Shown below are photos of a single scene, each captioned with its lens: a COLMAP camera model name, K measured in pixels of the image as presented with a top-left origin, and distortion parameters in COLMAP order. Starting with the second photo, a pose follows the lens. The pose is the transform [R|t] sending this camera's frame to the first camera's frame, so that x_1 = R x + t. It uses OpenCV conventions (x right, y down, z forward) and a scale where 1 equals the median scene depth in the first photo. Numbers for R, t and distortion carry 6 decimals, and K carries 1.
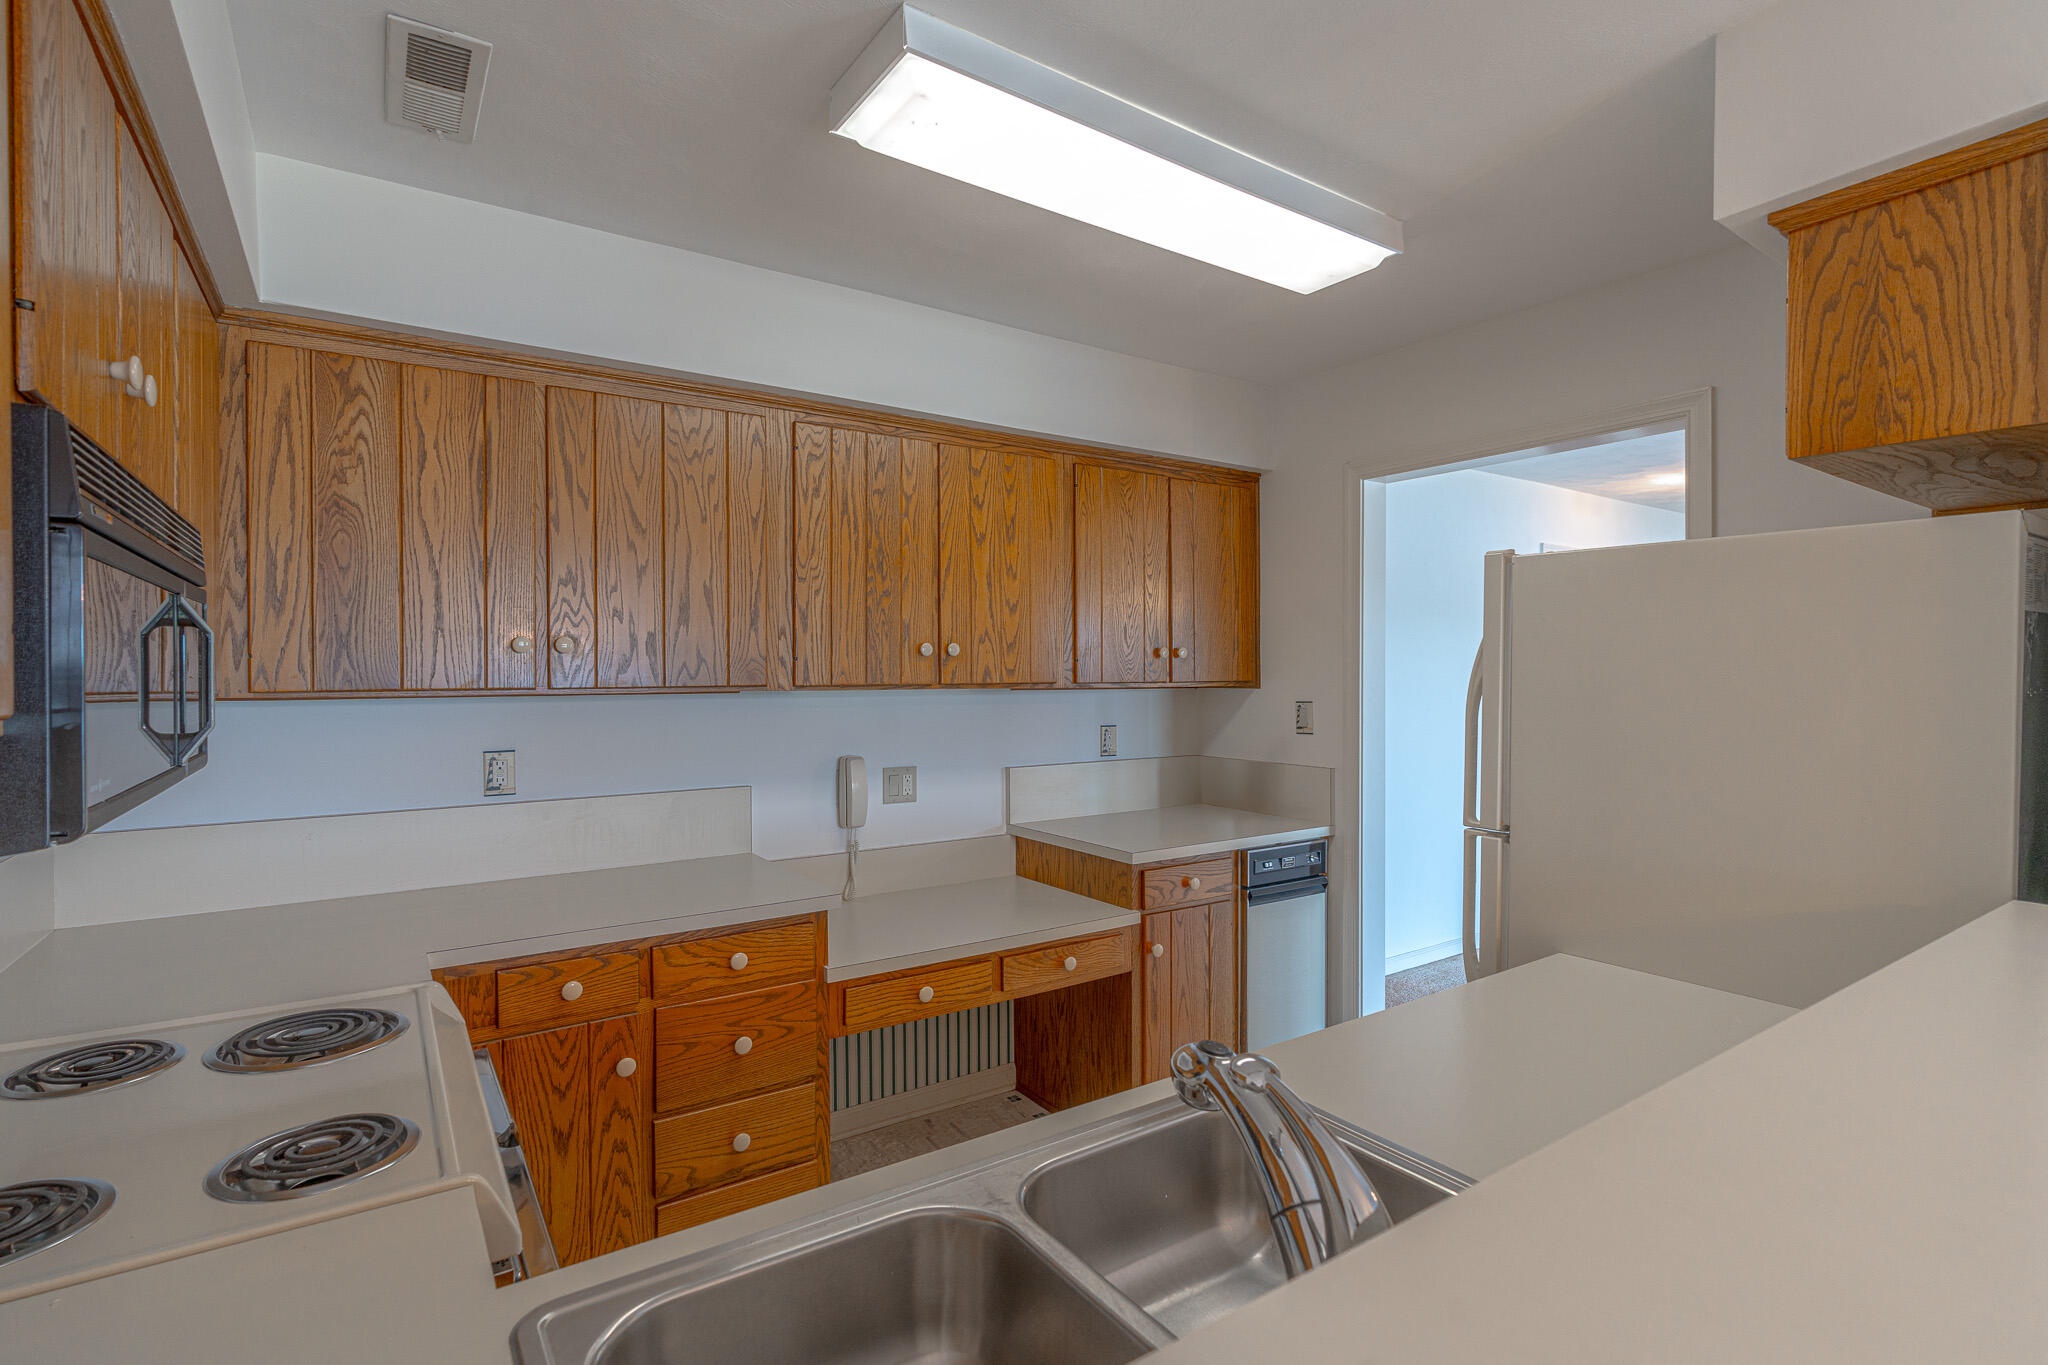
lens RADIAL K [[949.3, 0, 1013.8], [0, 949.3, 676.9], [0, 0, 1]] dist [-0.011077, 0.002065]
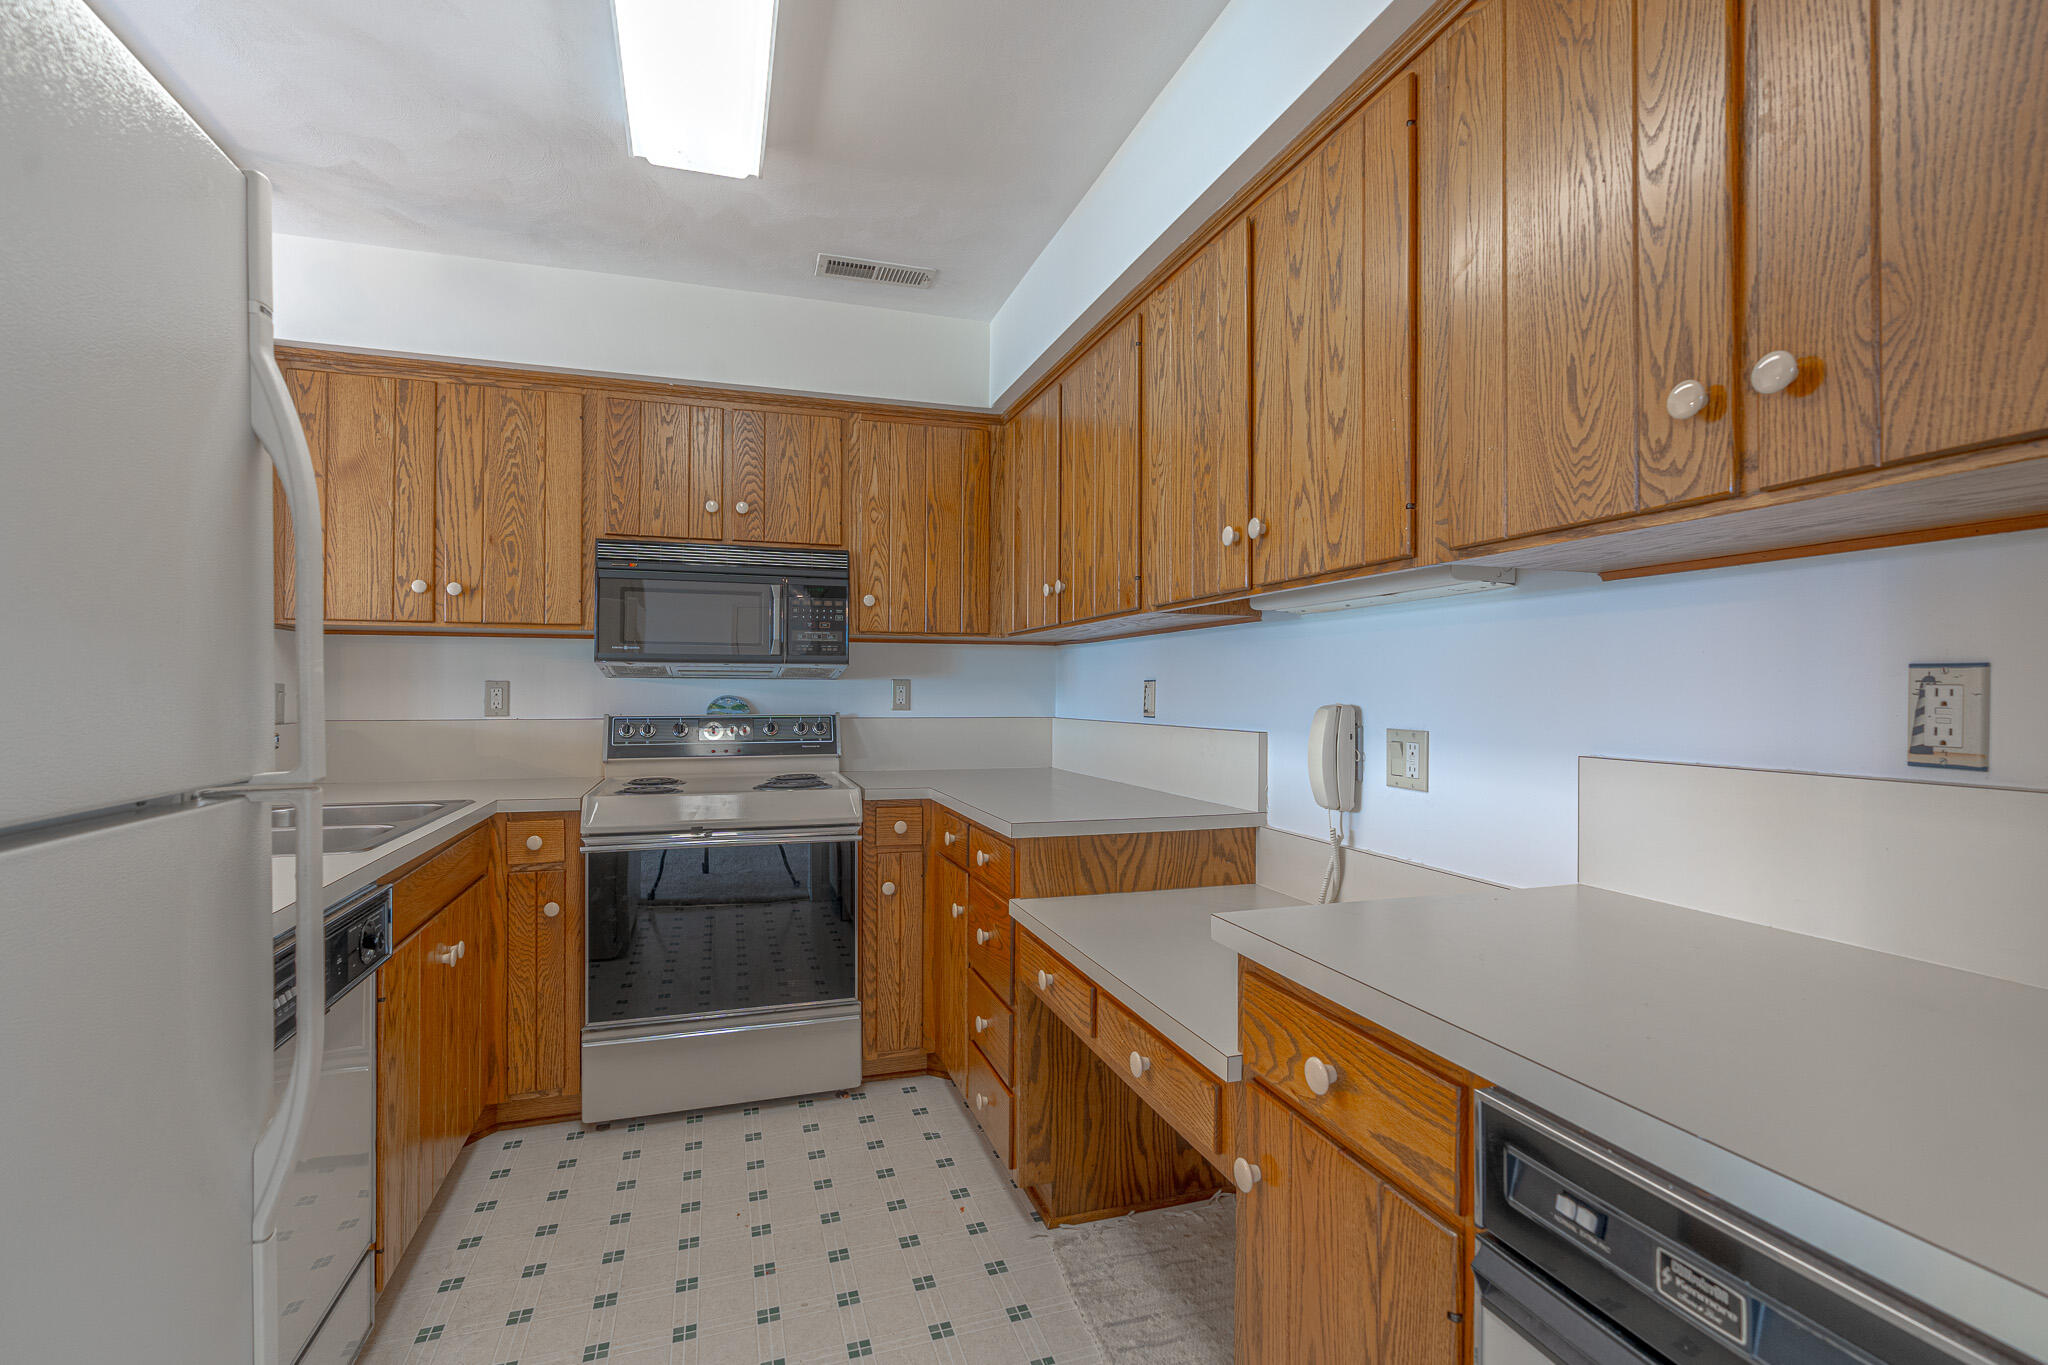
lens RADIAL K [[949.3, 0, 1036.4], [0, 949.3, 679.9], [0, 0, 1]] dist [-0.011077, 0.002065]
pose [[-0.256341, -0.009568, -0.966539, 0.552800], [-0.007414, 0.999941, -0.007932, 0.073814], [0.966558, 0.005132, -0.256397, 0.981568]]
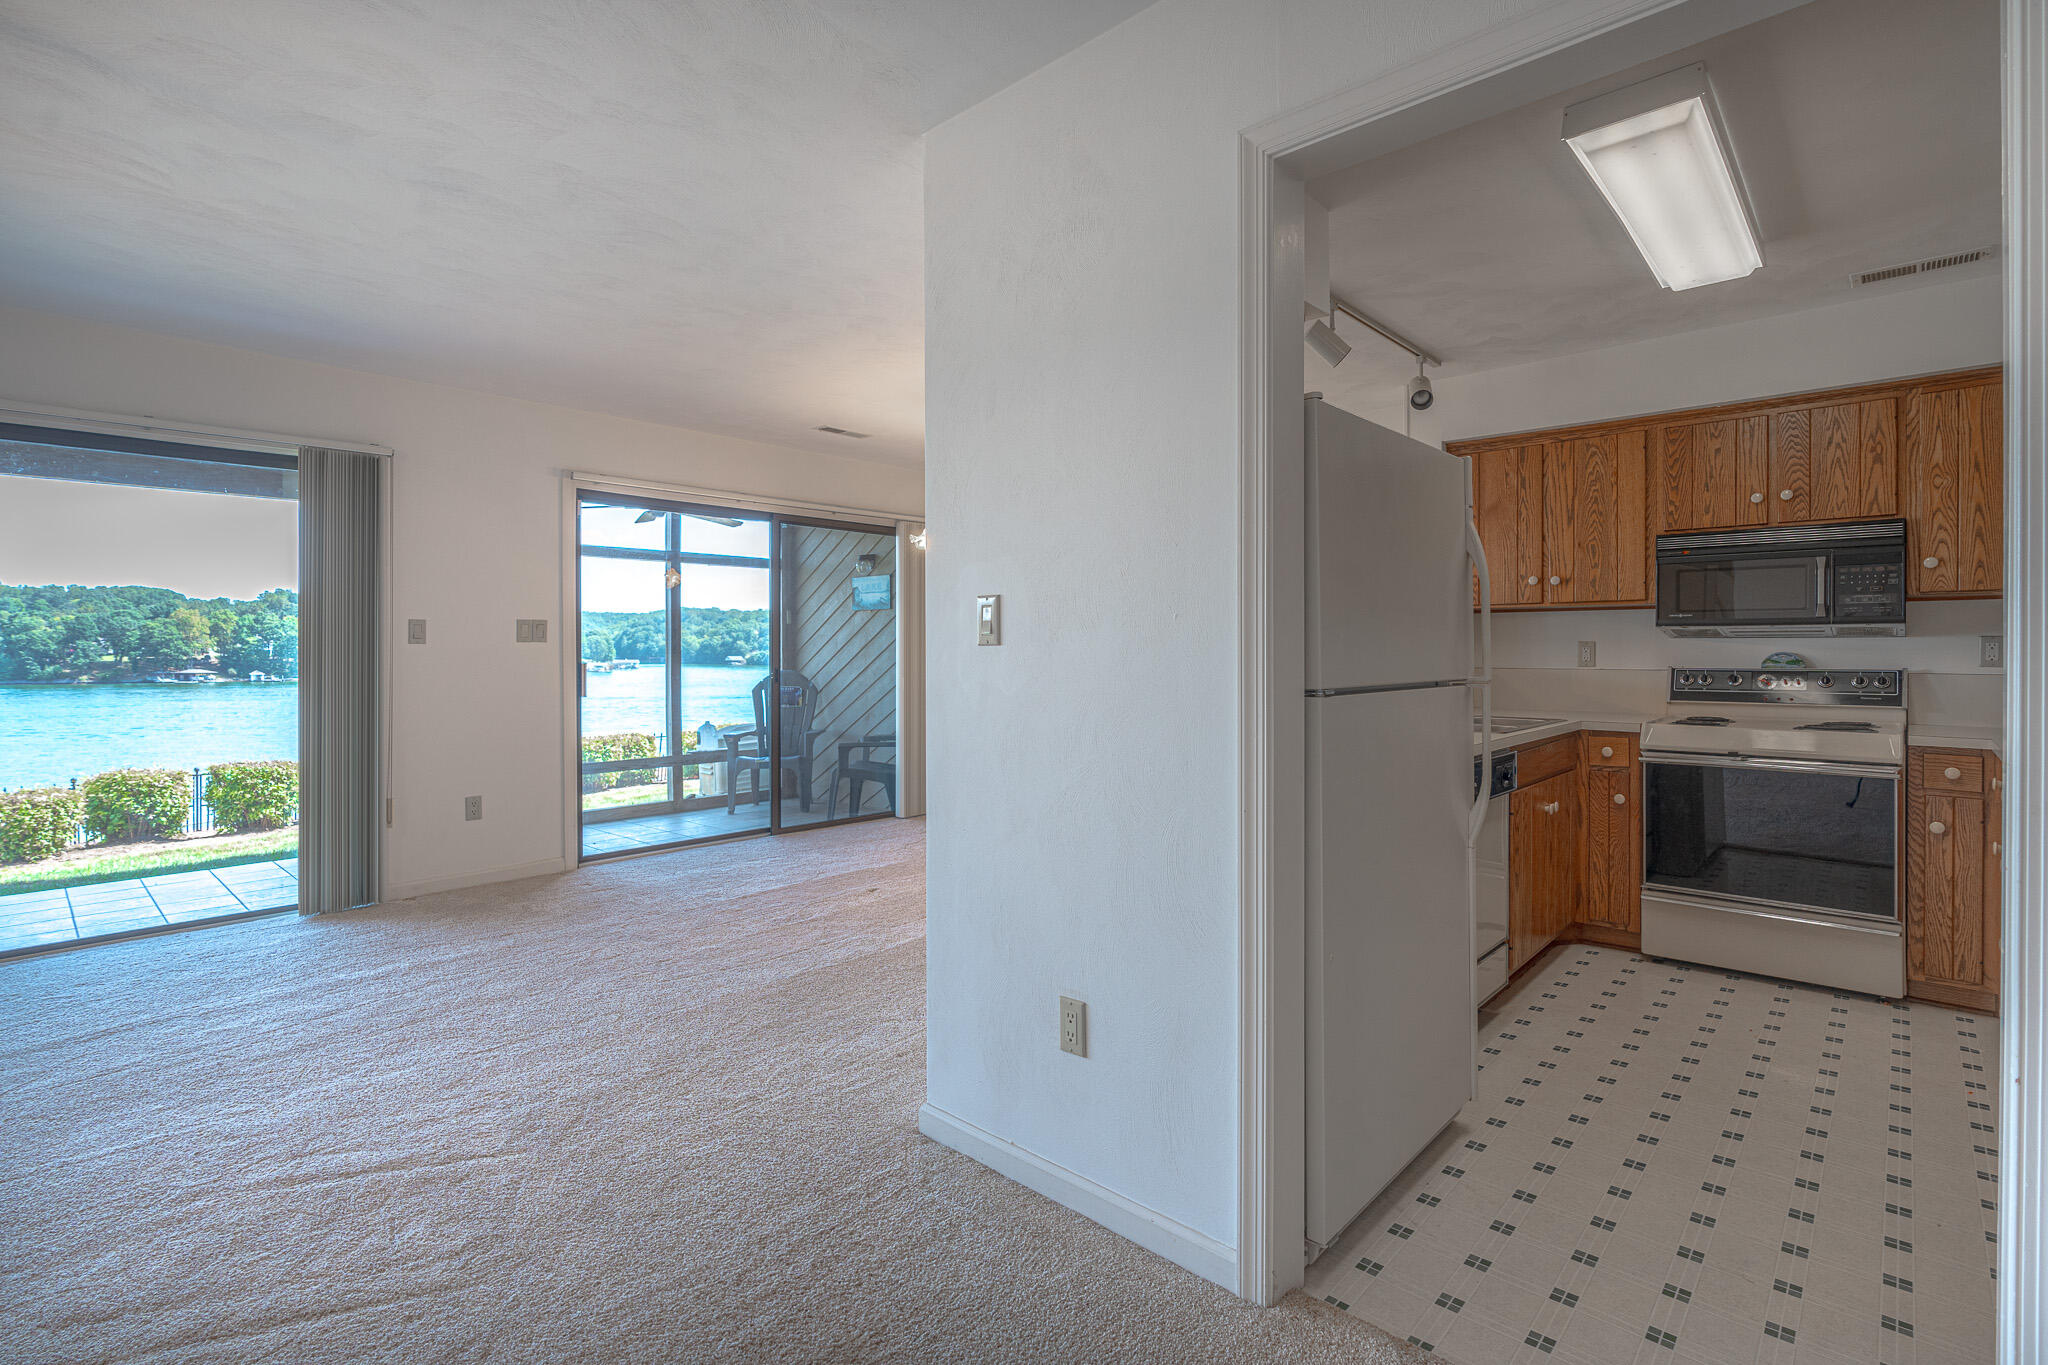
lens RADIAL K [[949.3, 0, 1040.7], [0, 949.3, 657.6], [0, 0, 1]] dist [-0.011077, 0.002065]
pose [[-0.969667, 0.001508, -0.244424, 0.889497], [-0.001493, 0.999926, 0.012094, 0.079355], [0.244424, 0.012092, -0.969593, 1.370853]]
